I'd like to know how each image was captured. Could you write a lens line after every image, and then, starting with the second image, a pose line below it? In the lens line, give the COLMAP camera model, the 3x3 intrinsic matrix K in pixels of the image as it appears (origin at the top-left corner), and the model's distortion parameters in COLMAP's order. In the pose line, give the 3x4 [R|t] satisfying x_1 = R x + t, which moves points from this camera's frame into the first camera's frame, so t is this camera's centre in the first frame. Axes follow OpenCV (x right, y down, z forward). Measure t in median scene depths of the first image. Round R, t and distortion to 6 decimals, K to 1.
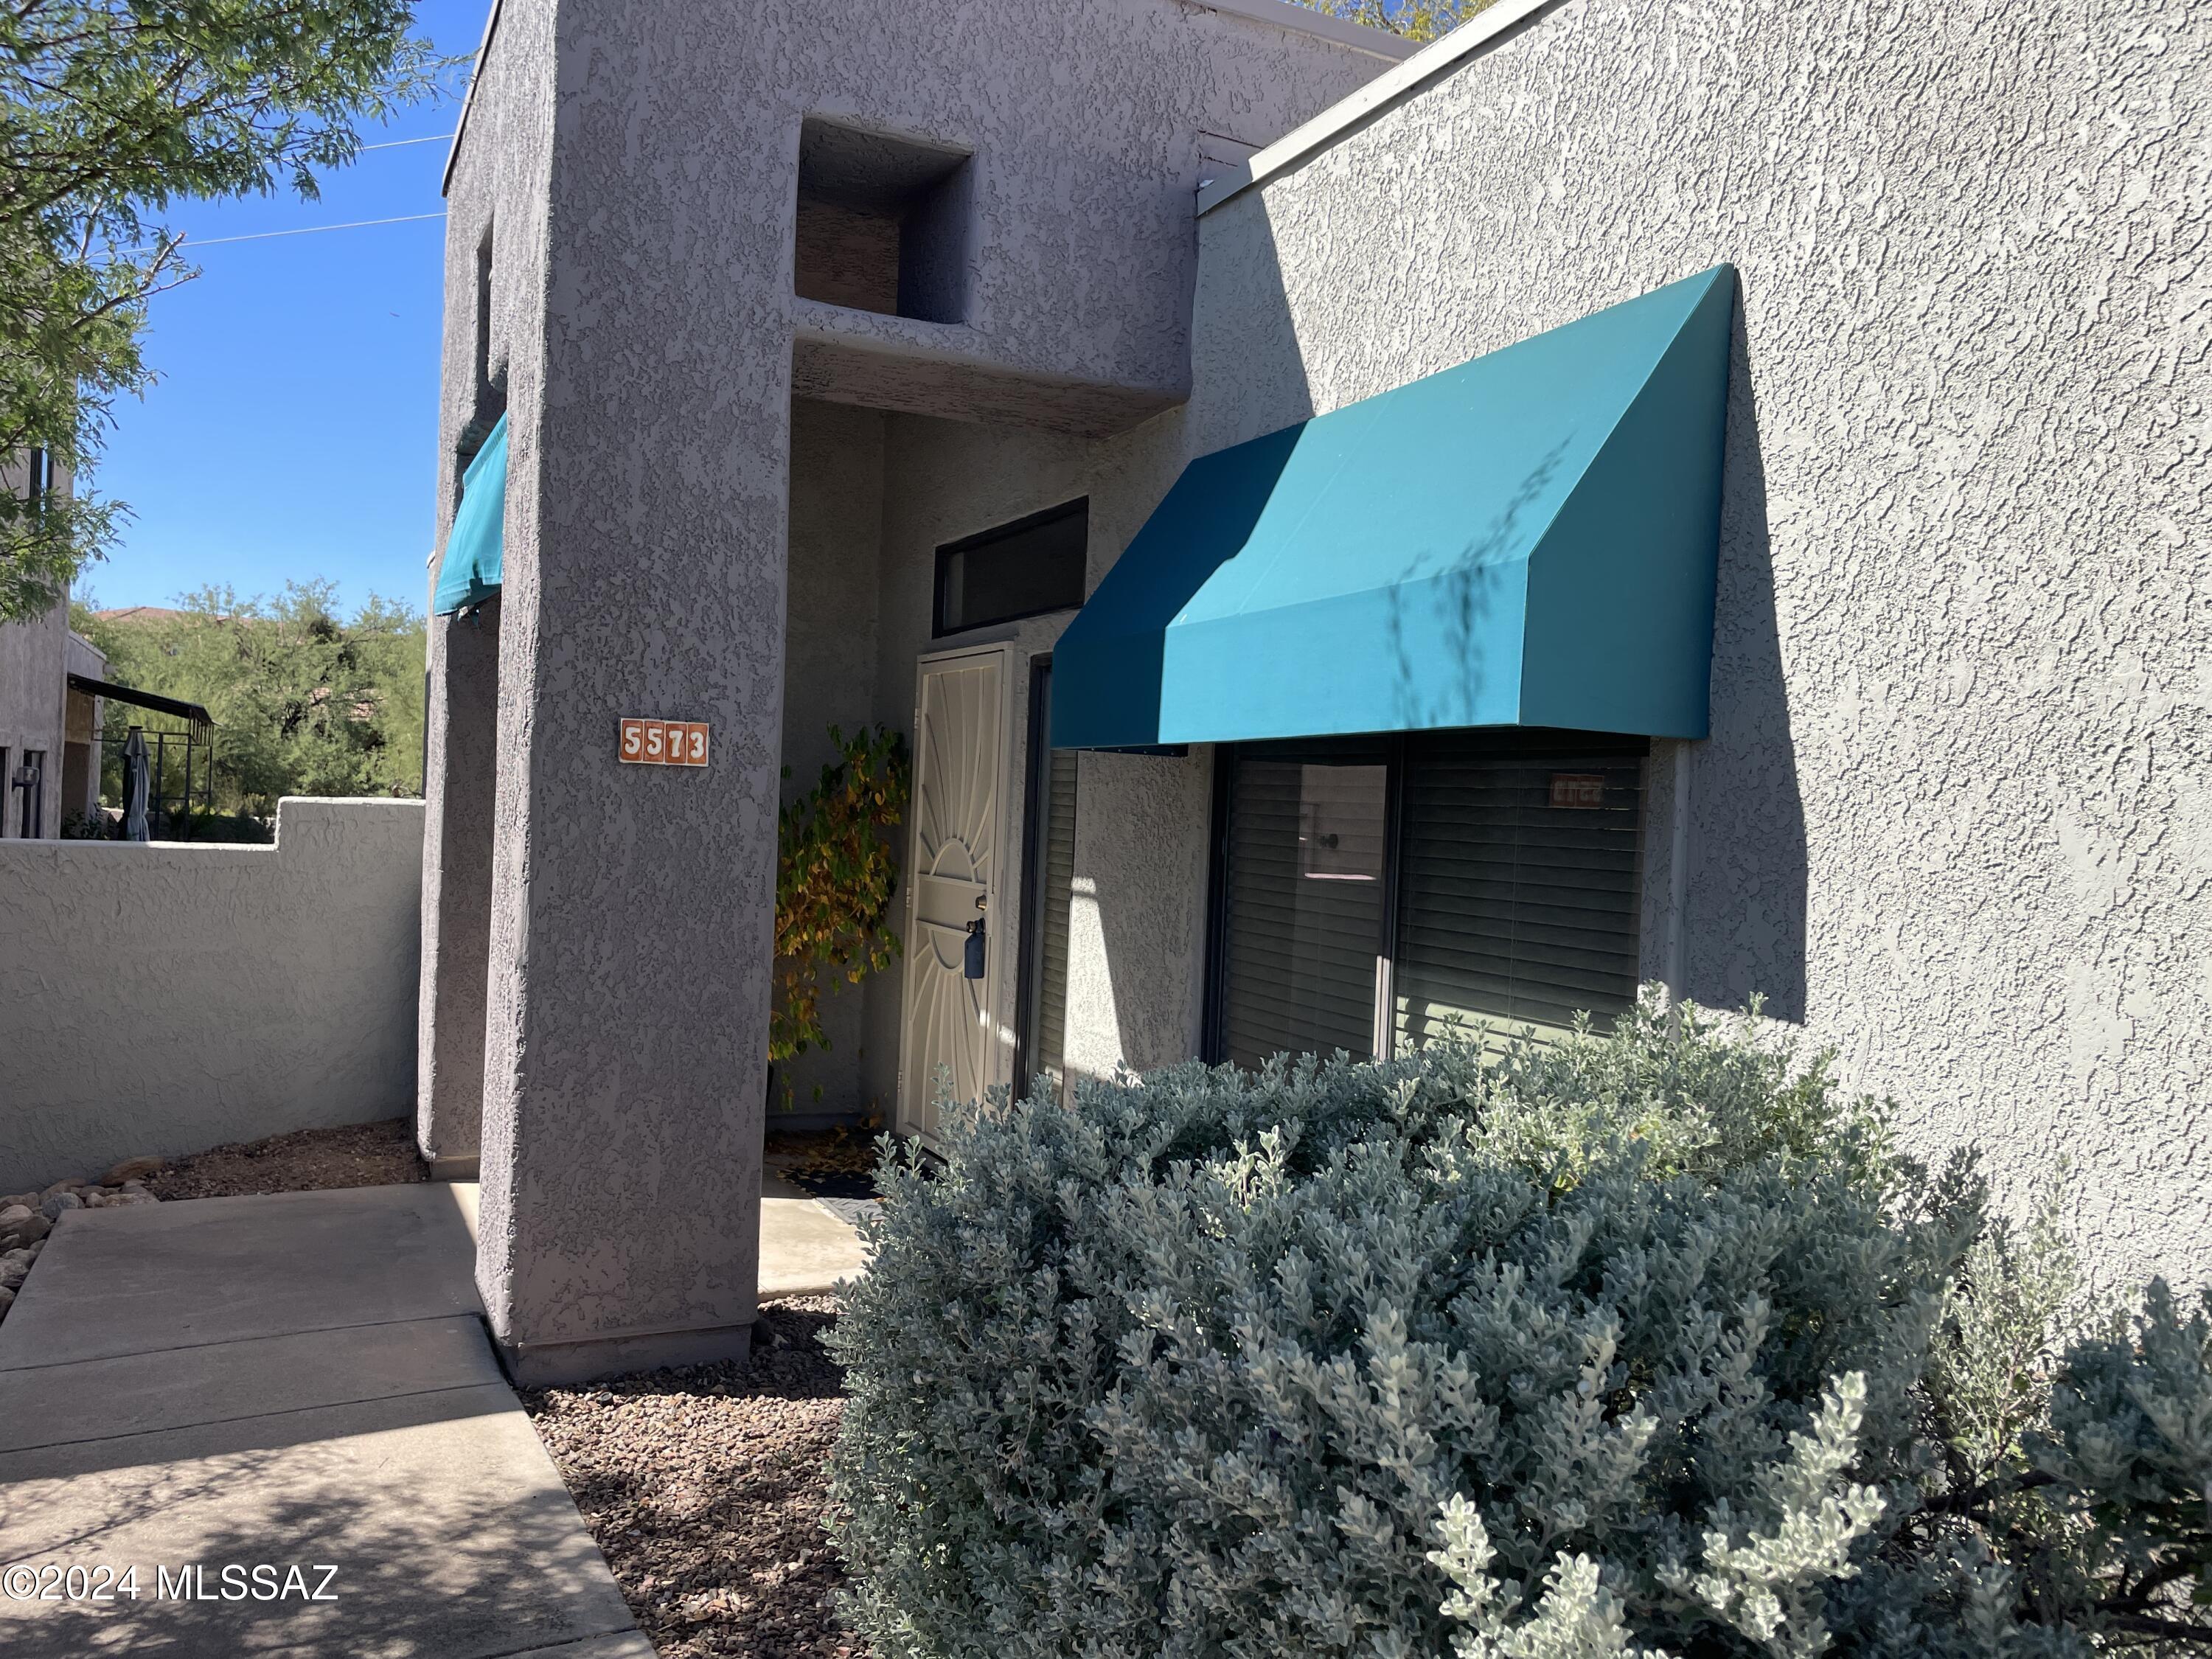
lens RADIAL K [[1669.3, 0, 1098.3], [0, 1669.3, 824.2], [0, 0, 1]] dist [0.079823, -0.107057]
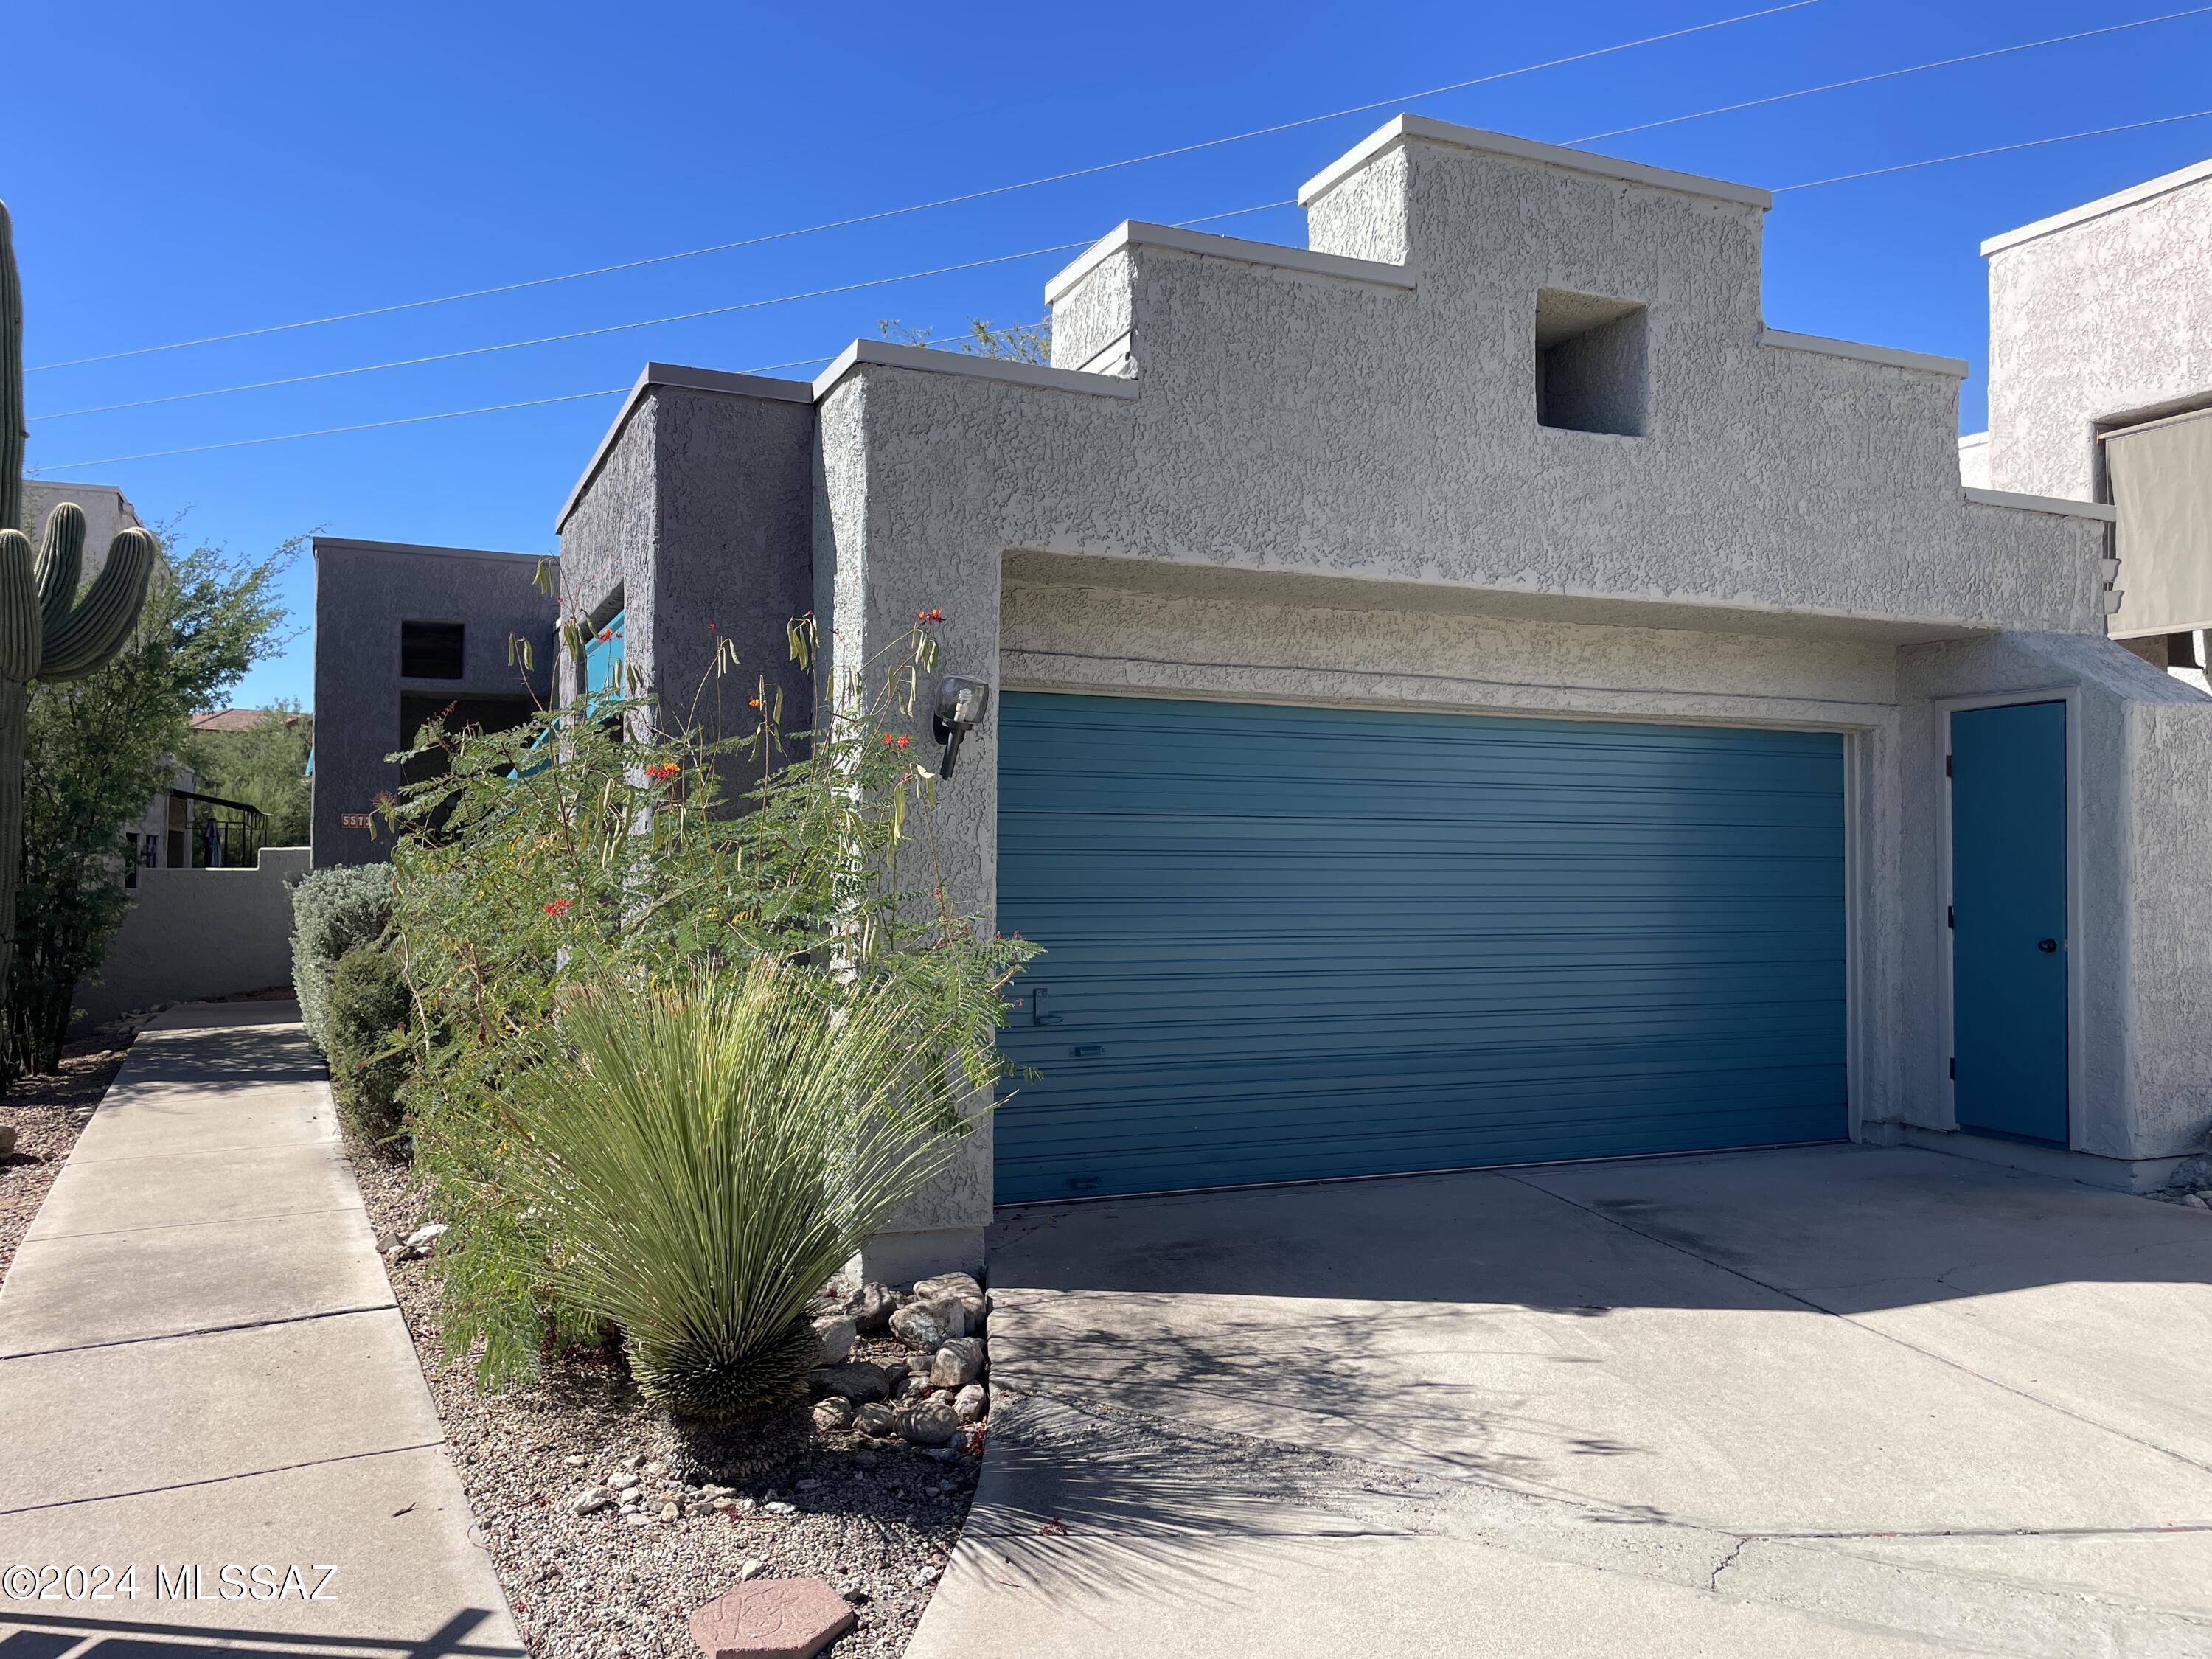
lens RADIAL K [[1669.3, 0, 1117.4], [0, 1669.3, 827.5], [0, 0, 1]] dist [0.079823, -0.107057]
pose [[0.998724, -0.037271, -0.034079, 1.190918], [0.036237, 0.998878, -0.030473, 0.105295], [0.035177, 0.029199, 0.998954, -1.985010]]
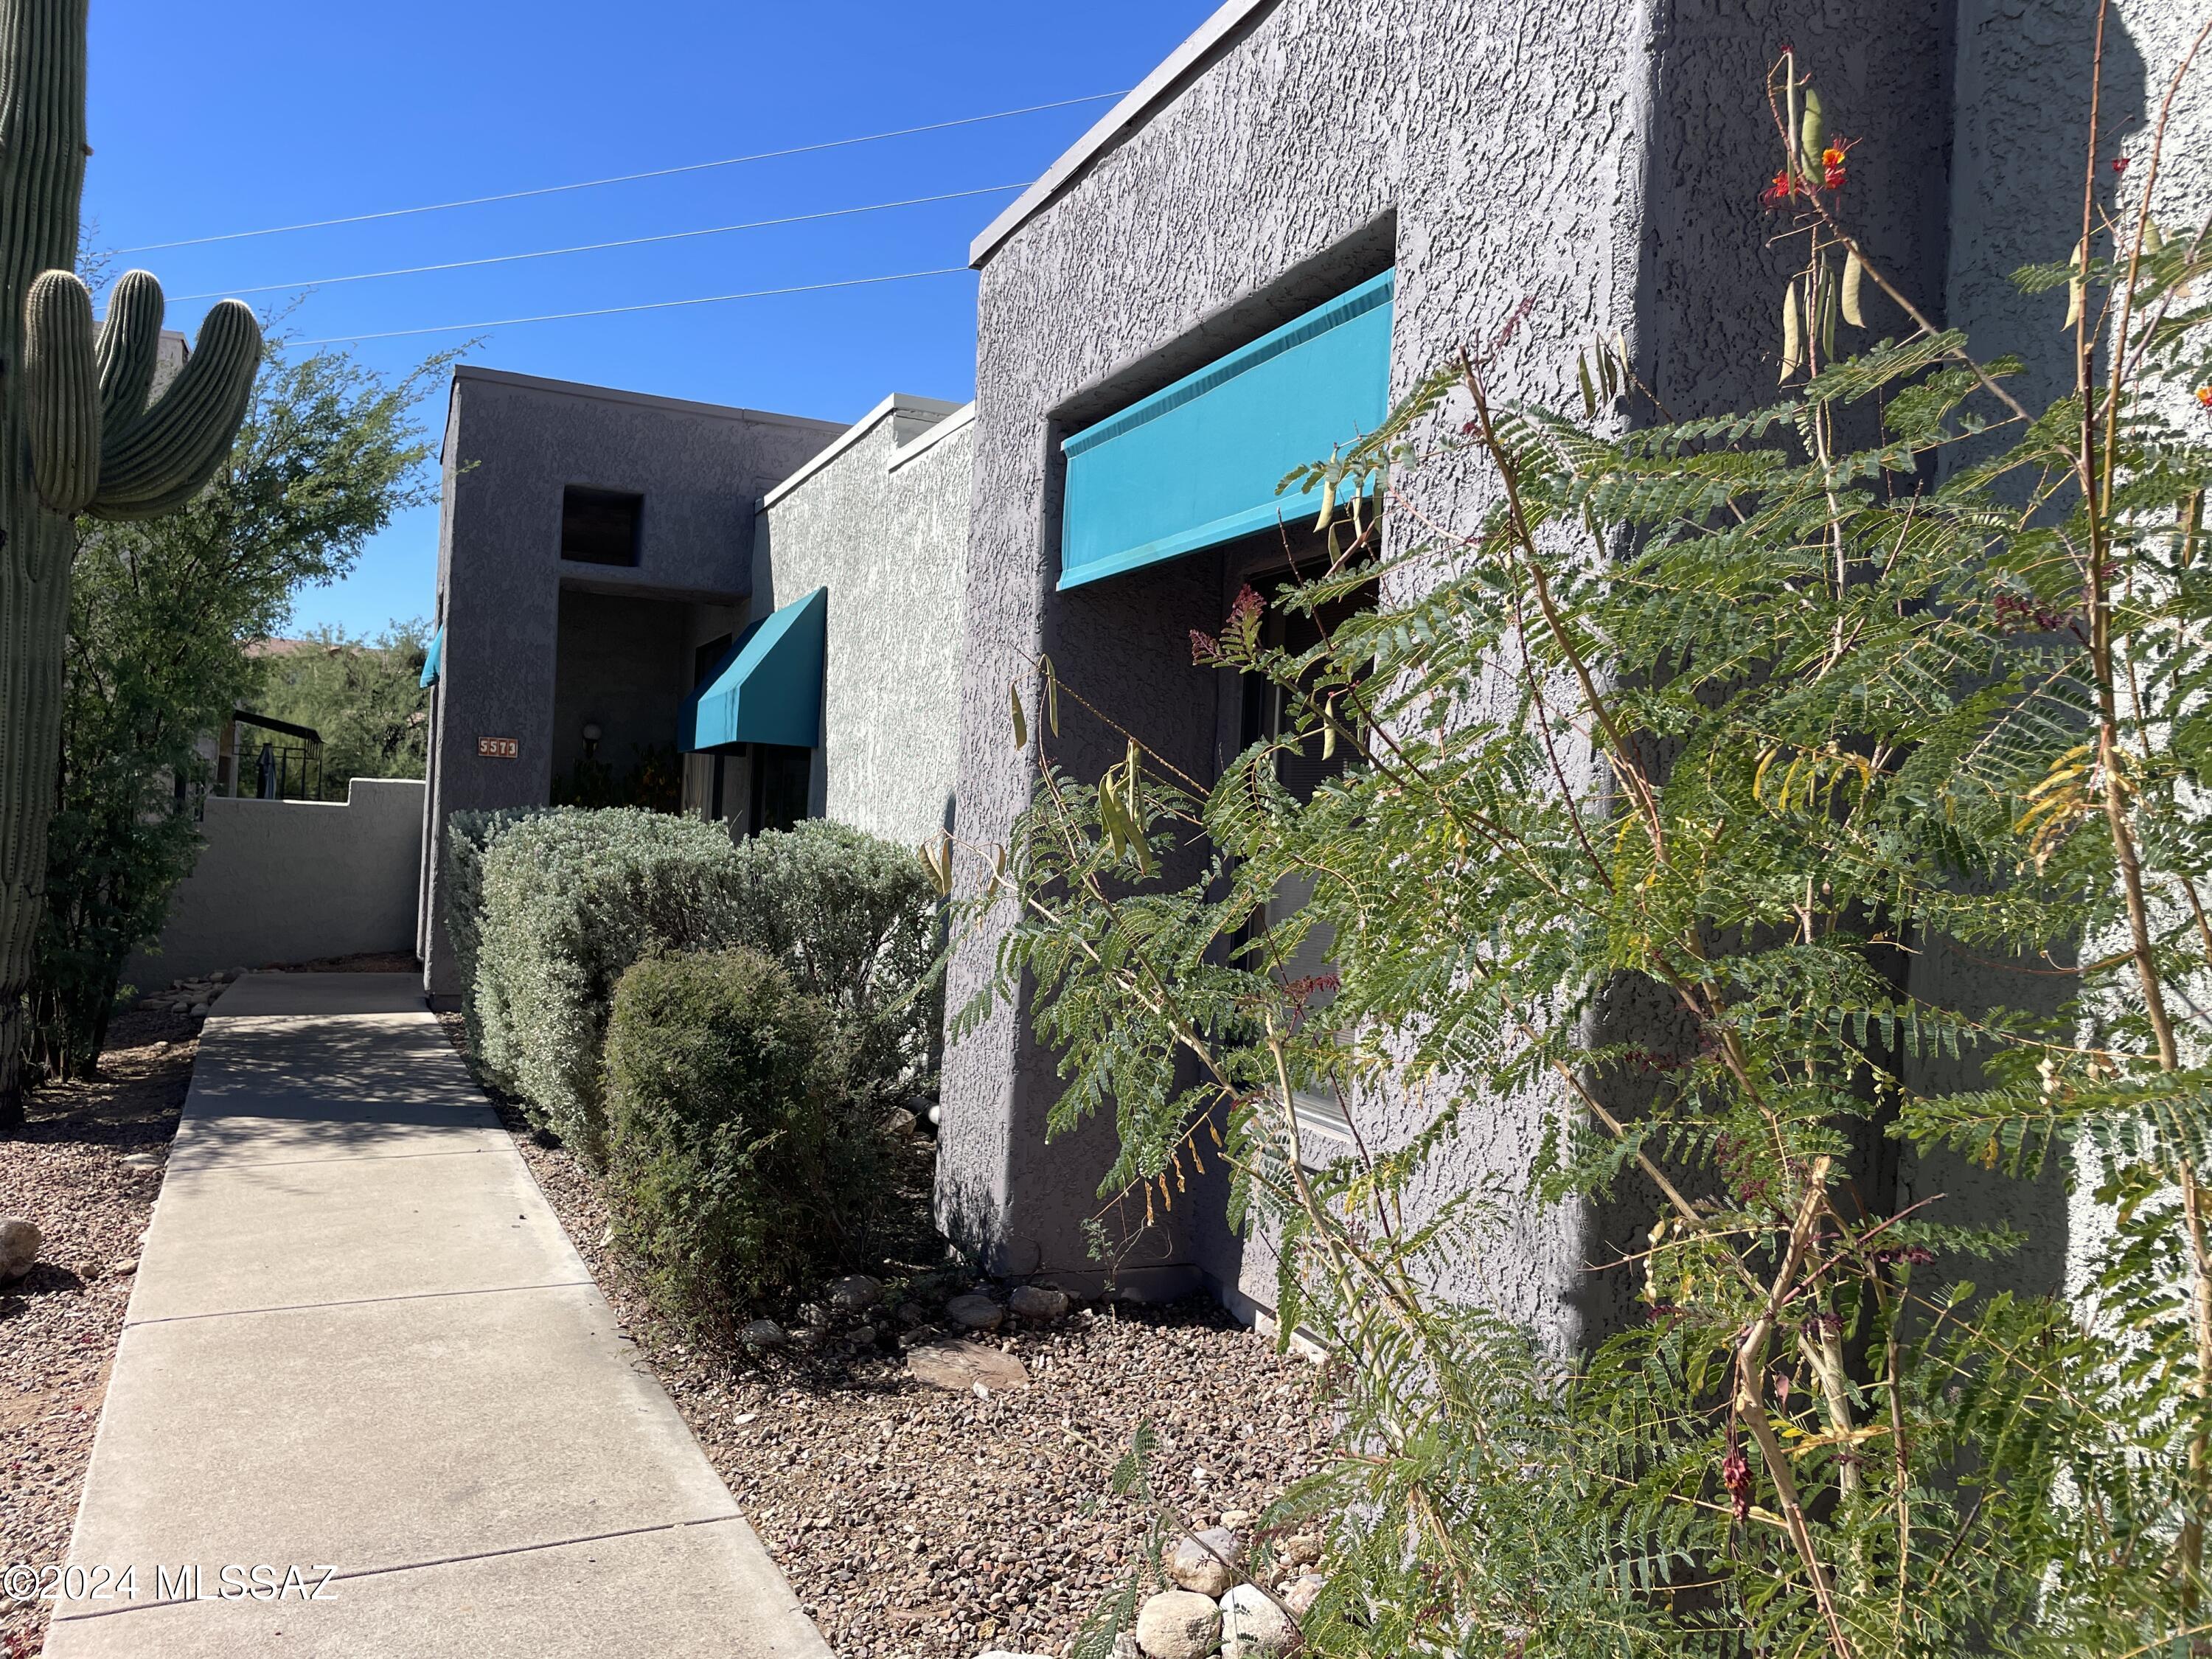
lens RADIAL K [[1669.3, 0, 1101.8], [0, 1669.3, 831.7], [0, 0, 1]] dist [0.079823, -0.107057]
pose [[0.998645, 0.010299, -0.051018, 0.671367], [-0.010903, 0.999874, -0.011580, 0.083642], [0.050892, 0.012120, 0.998631, -1.256720]]
